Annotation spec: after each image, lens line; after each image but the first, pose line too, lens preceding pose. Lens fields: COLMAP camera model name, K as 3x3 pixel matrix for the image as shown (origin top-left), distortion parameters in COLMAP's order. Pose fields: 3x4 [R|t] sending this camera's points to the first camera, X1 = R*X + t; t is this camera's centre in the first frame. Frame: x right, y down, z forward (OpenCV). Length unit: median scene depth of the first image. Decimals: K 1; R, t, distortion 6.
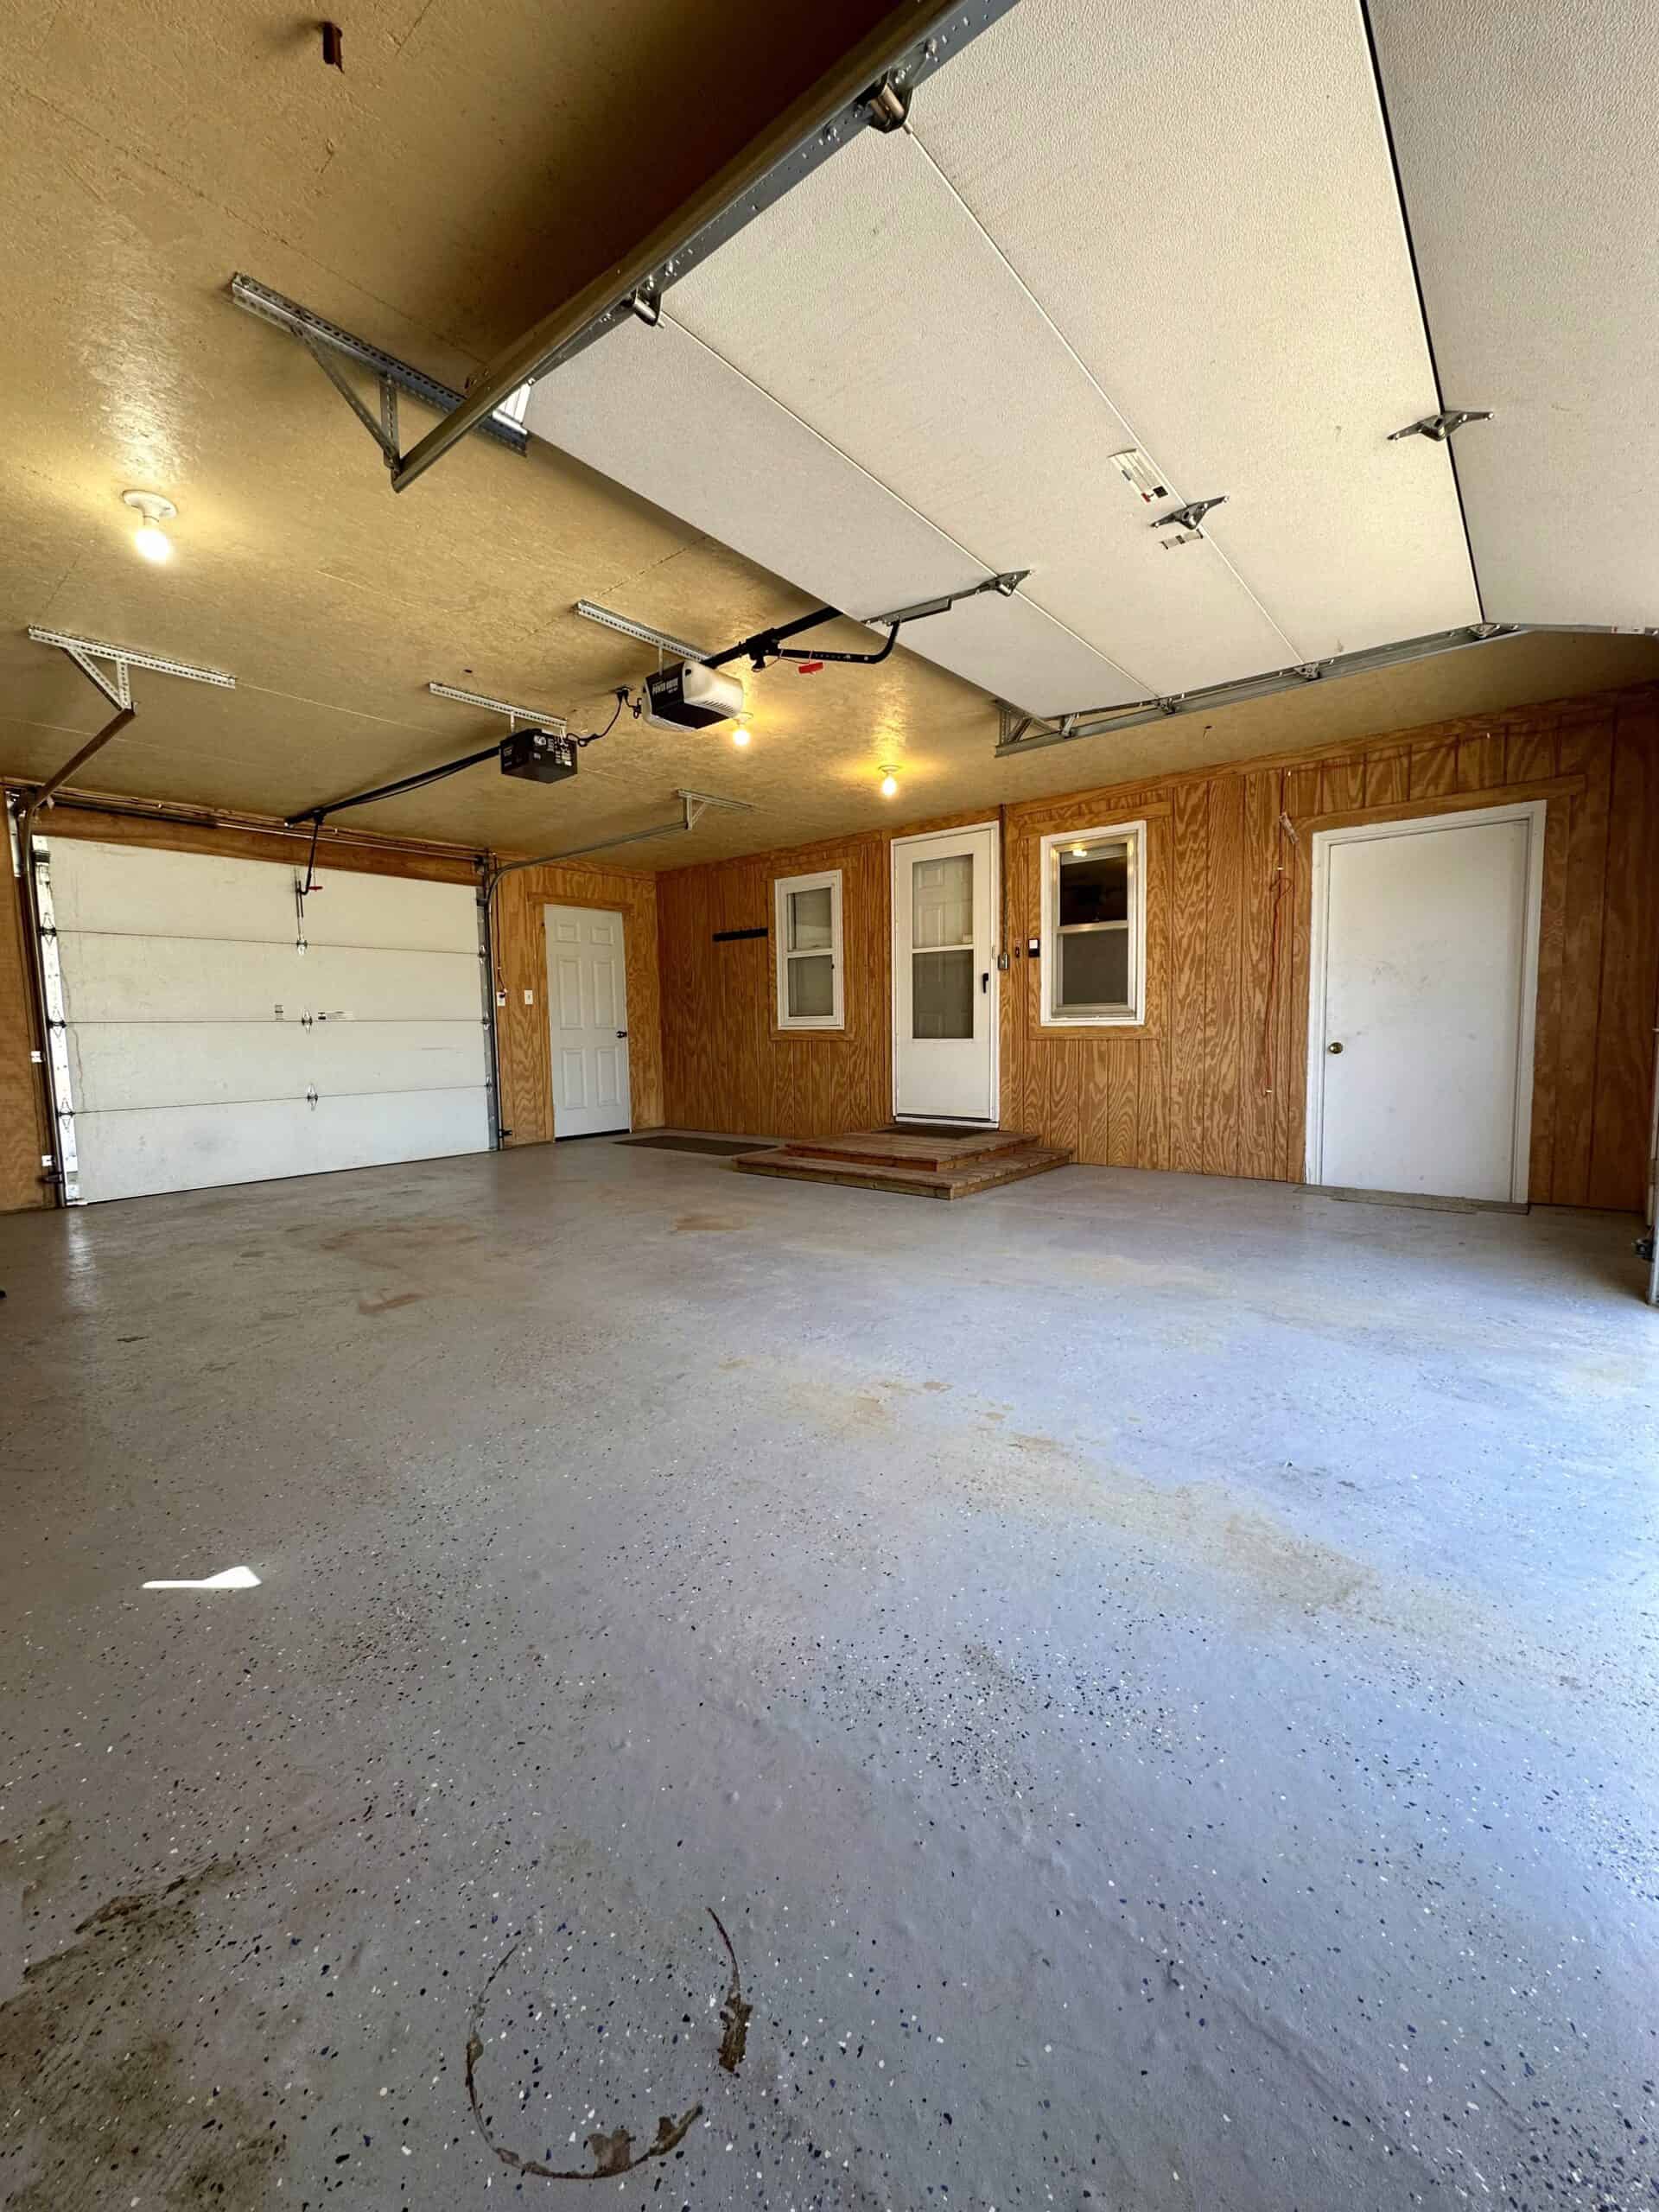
lens RADIAL K [[885.7, 0, 829.5], [0, 885.7, 1106.0], [0, 0, 1]] dist [-0.007462, 0.001187]
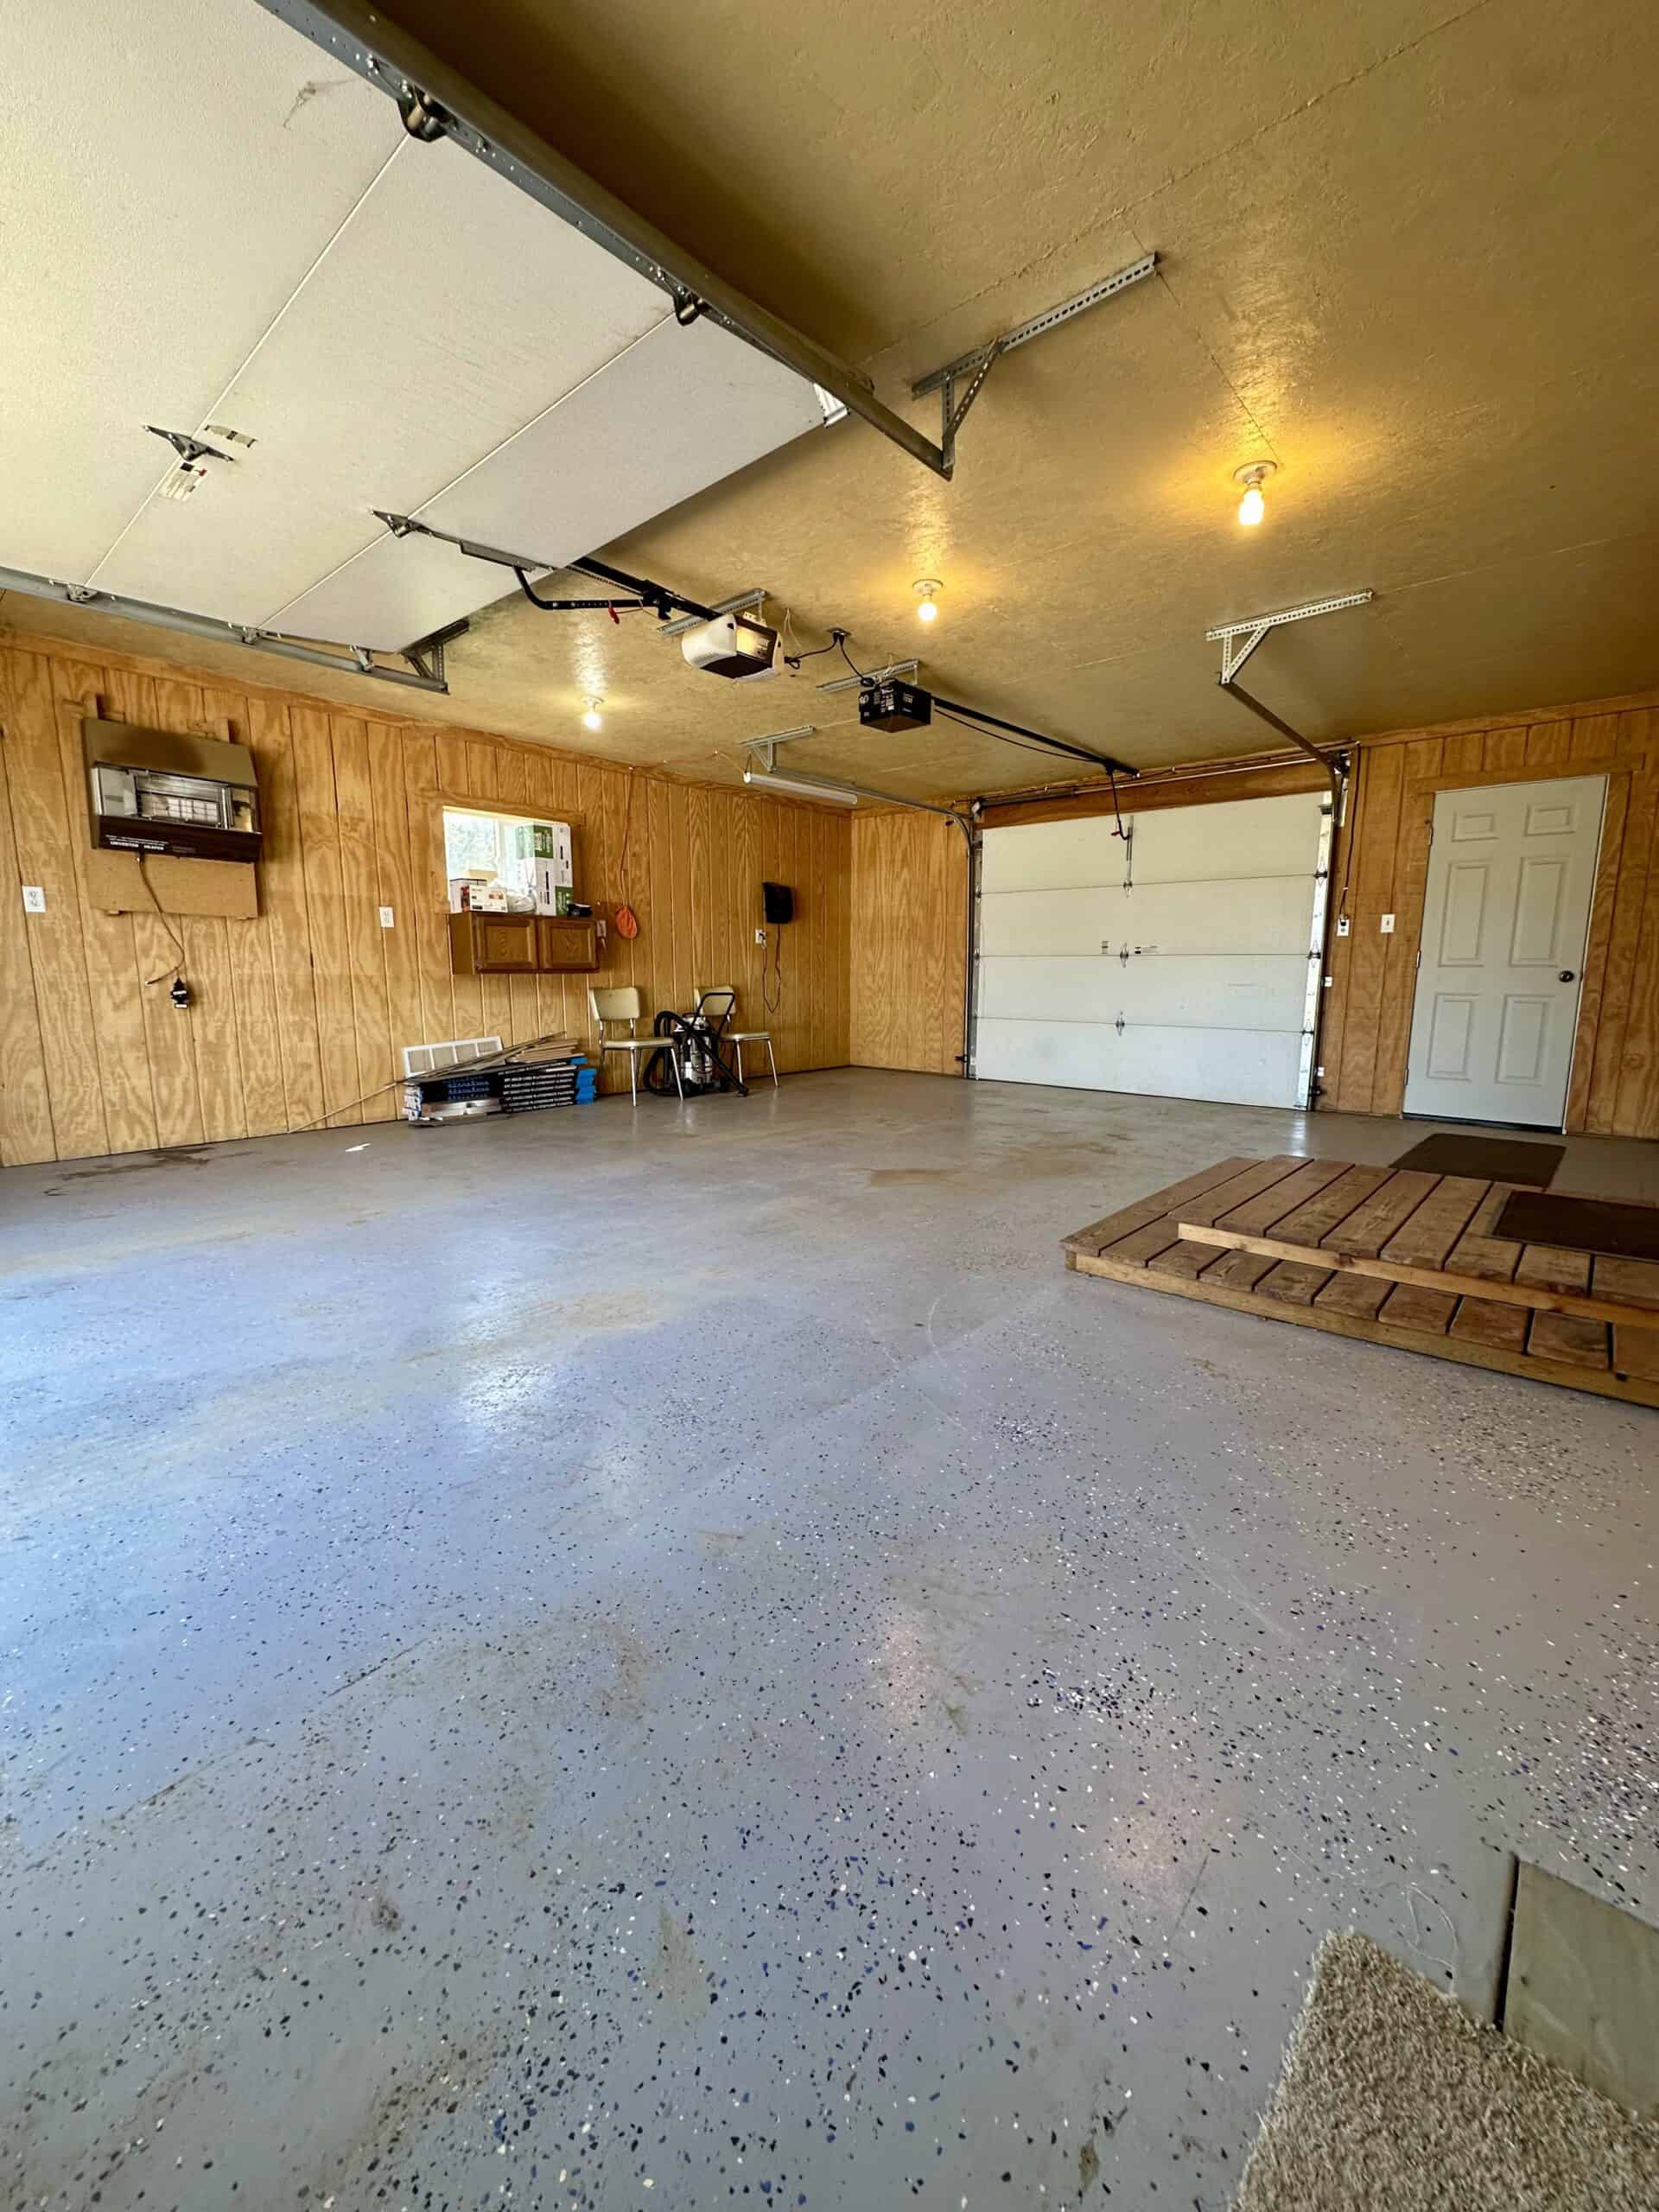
lens RADIAL K [[885.7, 0, 829.5], [0, 885.7, 1106.0], [0, 0, 1]] dist [-0.007462, 0.001187]
pose [[-0.032383, 0.168157, -0.985228, 0.674954], [-0.093345, 0.980928, 0.170491, -0.079691], [0.995107, 0.097487, -0.016069, 0.819559]]
